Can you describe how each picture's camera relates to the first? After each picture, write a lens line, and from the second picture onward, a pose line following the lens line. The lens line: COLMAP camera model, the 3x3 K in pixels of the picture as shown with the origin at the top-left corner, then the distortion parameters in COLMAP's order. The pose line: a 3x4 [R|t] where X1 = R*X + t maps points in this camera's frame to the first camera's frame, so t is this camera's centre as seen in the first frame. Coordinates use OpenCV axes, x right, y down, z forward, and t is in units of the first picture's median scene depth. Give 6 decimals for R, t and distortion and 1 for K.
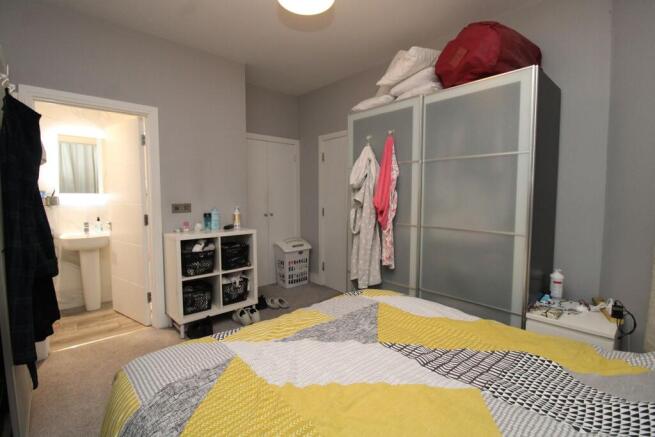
lens RADIAL K [[304.0, 0, 327.5], [0, 304.0, 218.5], [0, 0, 1]] dist [0.000086, 0.000009]
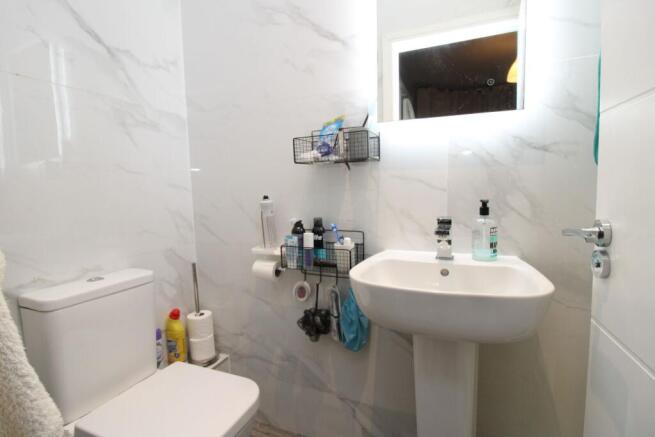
lens RADIAL K [[304.0, 0, 327.5], [0, 304.0, 218.5], [0, 0, 1]] dist [0.000086, 0.000009]
pose [[0.433456, 0.068535, -0.898565, -0.592368], [-0.053846, 0.997292, 0.050091, 0.004850], [0.899564, 0.026672, 0.435973, 0.785681]]
